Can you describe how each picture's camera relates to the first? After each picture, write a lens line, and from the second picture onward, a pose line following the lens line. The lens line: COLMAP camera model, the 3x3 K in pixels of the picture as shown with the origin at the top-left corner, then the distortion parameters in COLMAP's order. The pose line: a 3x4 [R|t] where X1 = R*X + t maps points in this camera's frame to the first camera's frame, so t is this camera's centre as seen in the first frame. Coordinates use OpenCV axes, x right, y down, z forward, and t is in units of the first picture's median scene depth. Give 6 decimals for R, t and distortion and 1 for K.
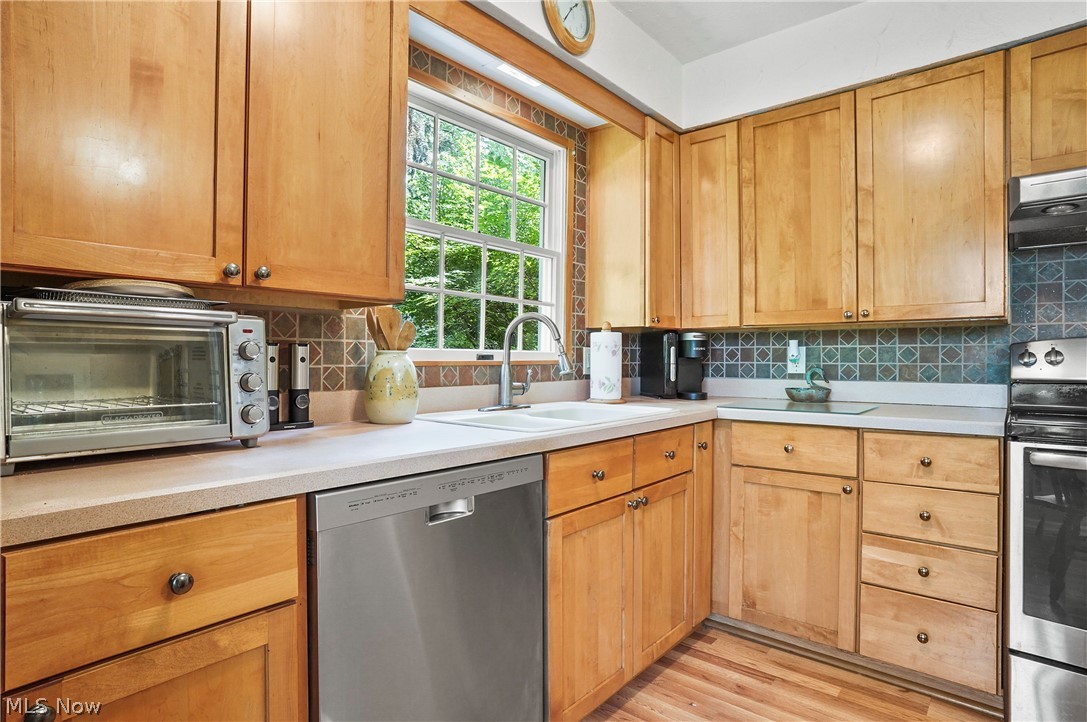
lens RADIAL K [[573.4, 0, 543.5], [0, 573.4, 361.0], [0, 0, 1]] dist [-0.073870, 0.040532]
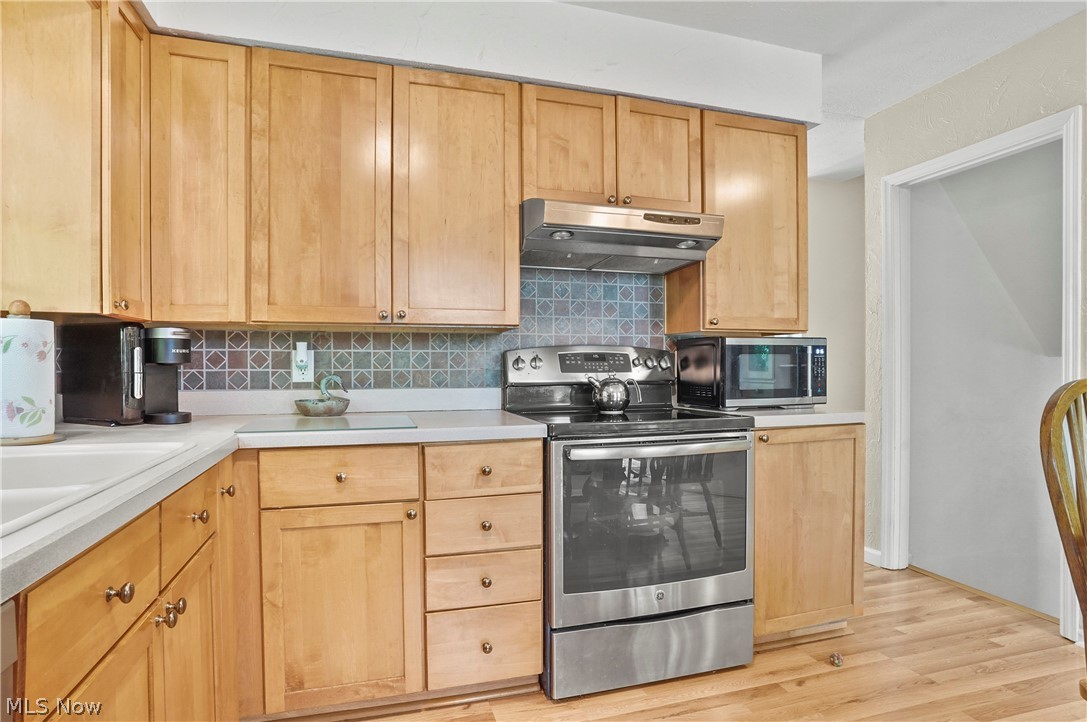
lens RADIAL K [[581.0, 0, 545.3], [0, 581.0, 375.9], [0, 0, 1]] dist [-0.081593, 0.042821]
pose [[0.548145, -0.017613, 0.836198, -0.074741], [0.003864, 0.999821, 0.018526, -0.002059], [-0.836374, -0.006924, 0.548115, 0.274448]]
